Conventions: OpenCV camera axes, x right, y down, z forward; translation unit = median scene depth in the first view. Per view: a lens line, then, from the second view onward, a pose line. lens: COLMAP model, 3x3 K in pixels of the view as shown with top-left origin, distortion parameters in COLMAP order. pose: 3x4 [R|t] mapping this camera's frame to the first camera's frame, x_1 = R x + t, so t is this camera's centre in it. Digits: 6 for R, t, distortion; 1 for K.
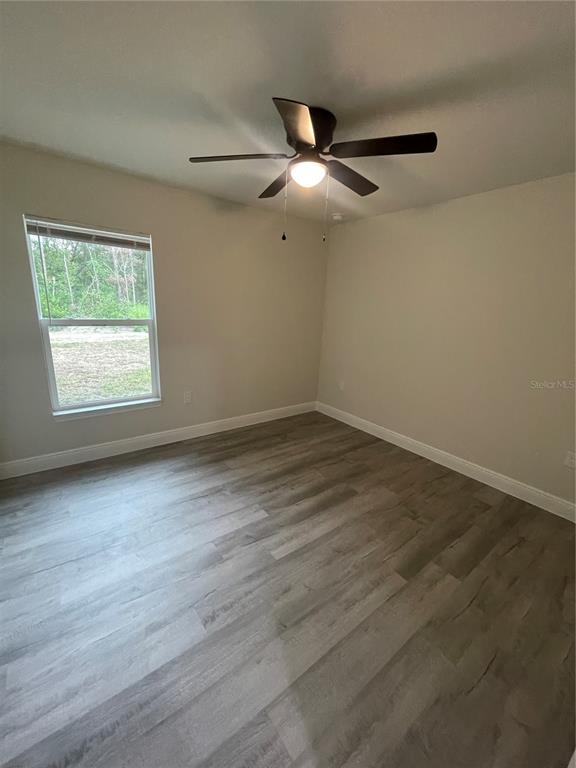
lens RADIAL K [[309.2, 0, 284.5], [0, 309.2, 382.2], [0, 0, 1]] dist [0.000060, 0.000689]
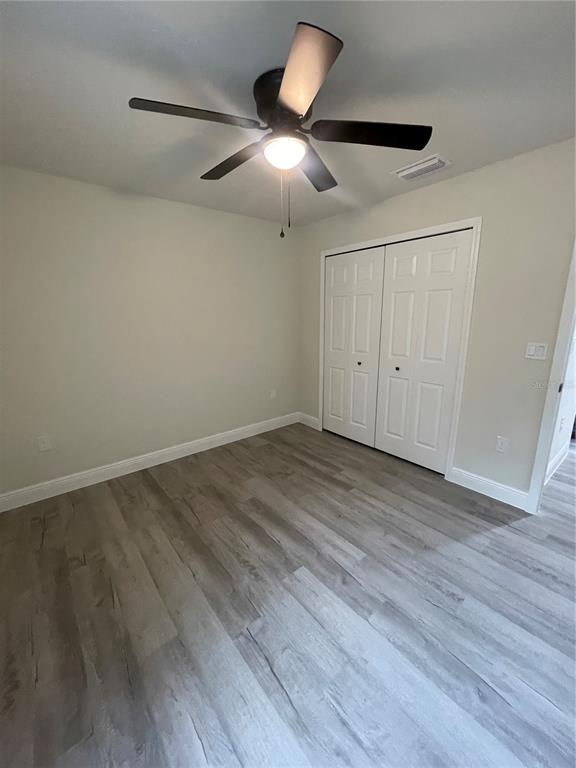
lens RADIAL K [[309.2, 0, 284.5], [0, 309.2, 382.2], [0, 0, 1]] dist [0.000060, 0.000689]
pose [[-0.031617, -0.268361, 0.962799, -0.690103], [0.258207, 0.928389, 0.267249, -0.248919], [-0.965572, 0.257051, 0.039940, 0.864080]]
